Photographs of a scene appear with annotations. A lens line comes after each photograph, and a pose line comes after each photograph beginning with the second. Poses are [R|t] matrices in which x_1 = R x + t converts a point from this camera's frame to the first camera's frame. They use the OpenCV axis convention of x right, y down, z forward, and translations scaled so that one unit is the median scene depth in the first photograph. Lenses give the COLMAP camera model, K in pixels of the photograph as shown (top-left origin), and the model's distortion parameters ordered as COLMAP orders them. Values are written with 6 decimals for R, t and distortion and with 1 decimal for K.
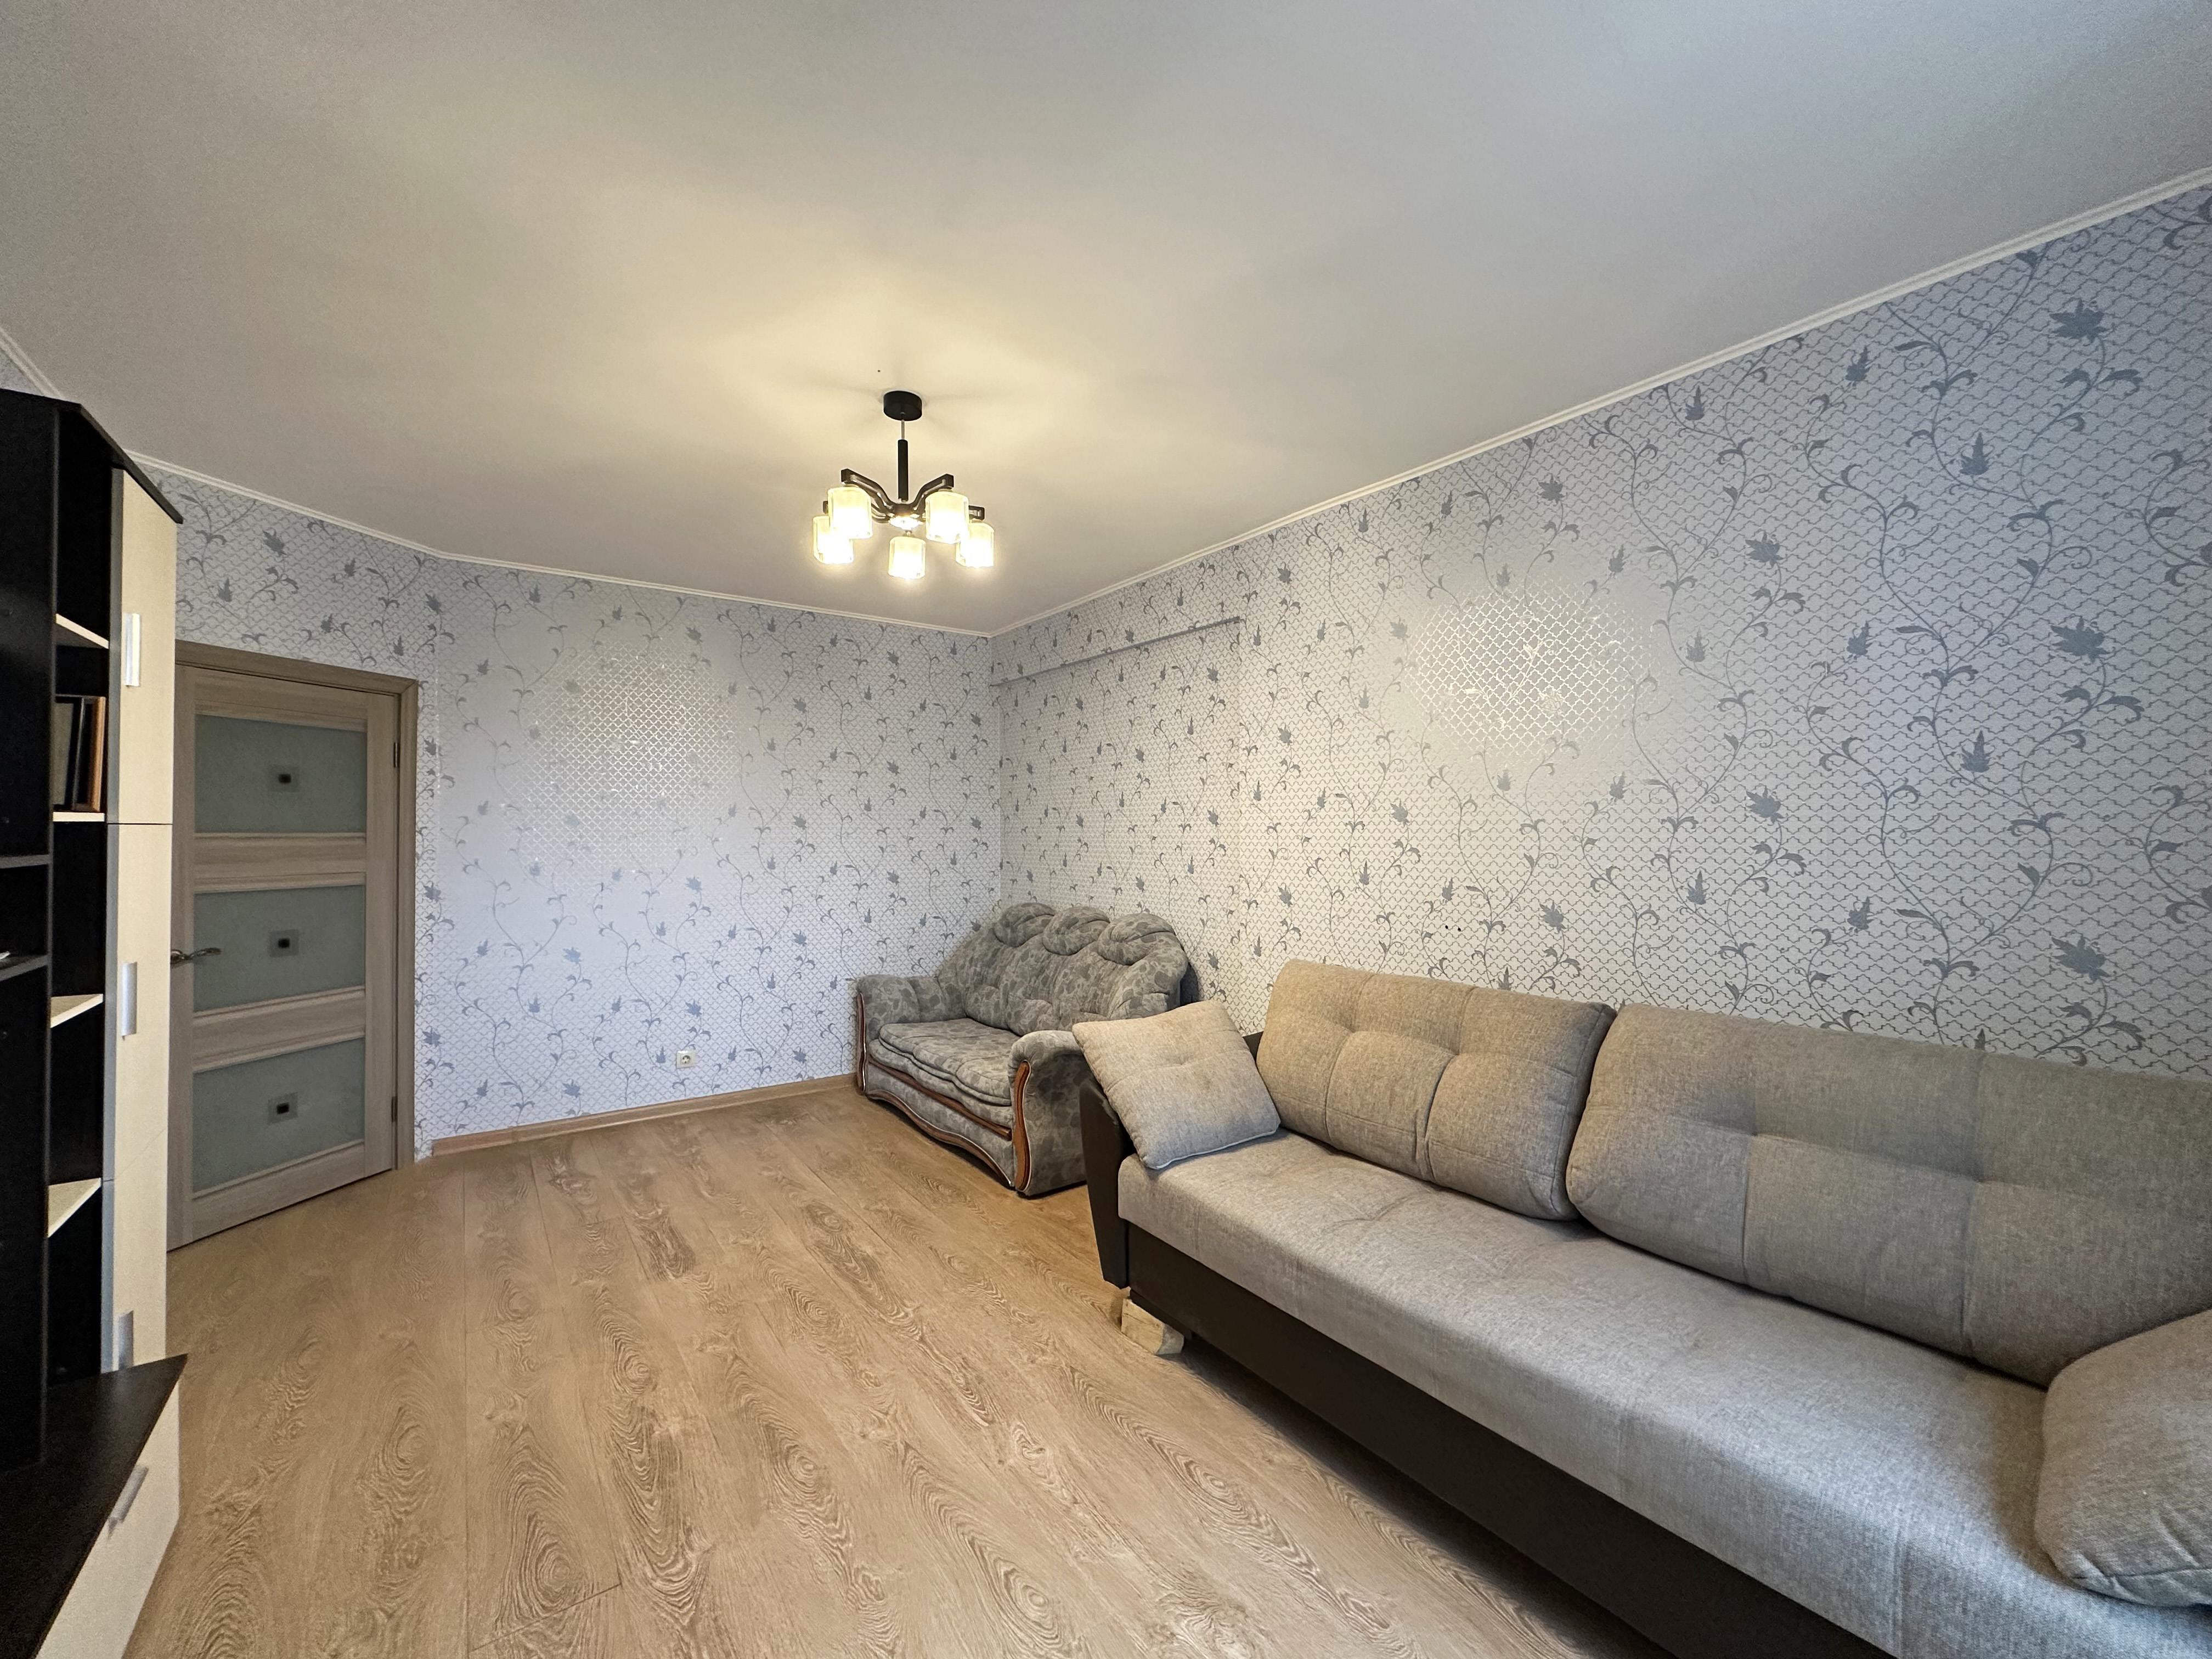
lens RADIAL K [[879.3, 0, 1107.1], [0, 879.3, 828.7], [0, 0, 1]] dist [-0.002652, 0.000412]
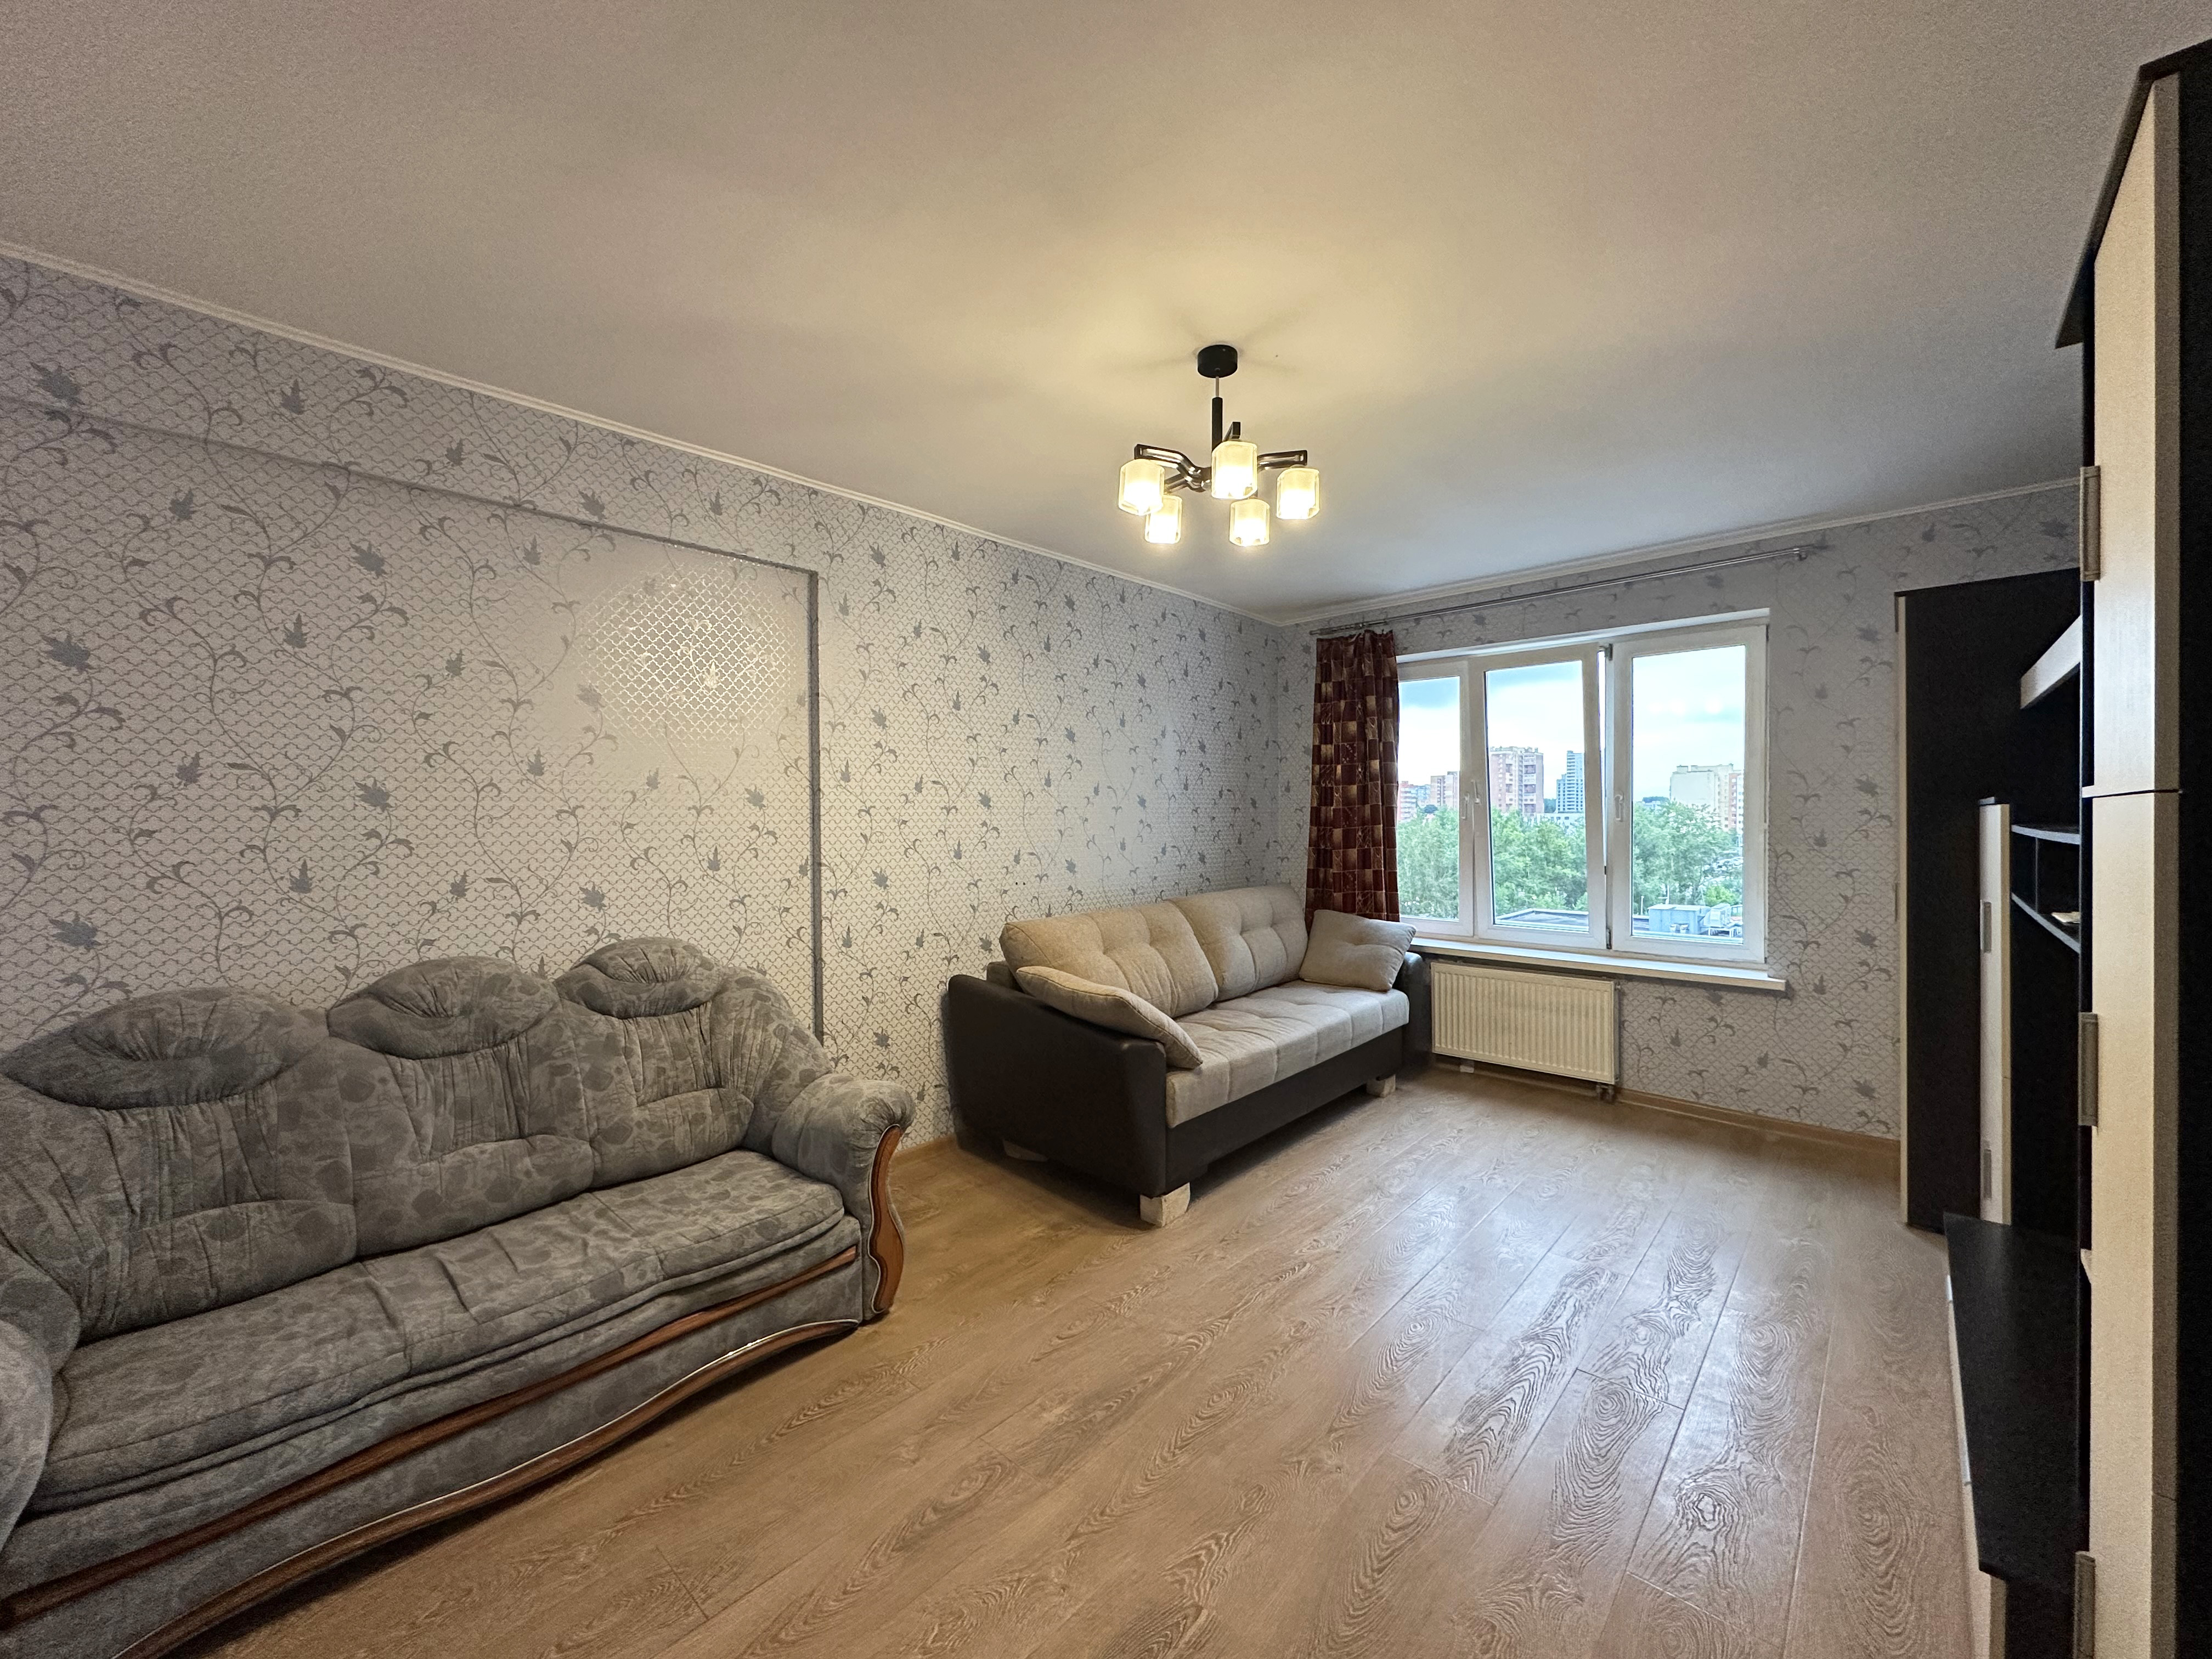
lens RADIAL K [[879.3, 0, 1104.3], [0, 879.3, 826.5], [0, 0, 1]] dist [-0.002652, 0.000412]
pose [[-0.194081, -0.013348, 0.980895, -0.876061], [0.000974, 0.999904, 0.013800, 0.003264], [-0.980985, 0.003634, -0.194049, 1.001277]]
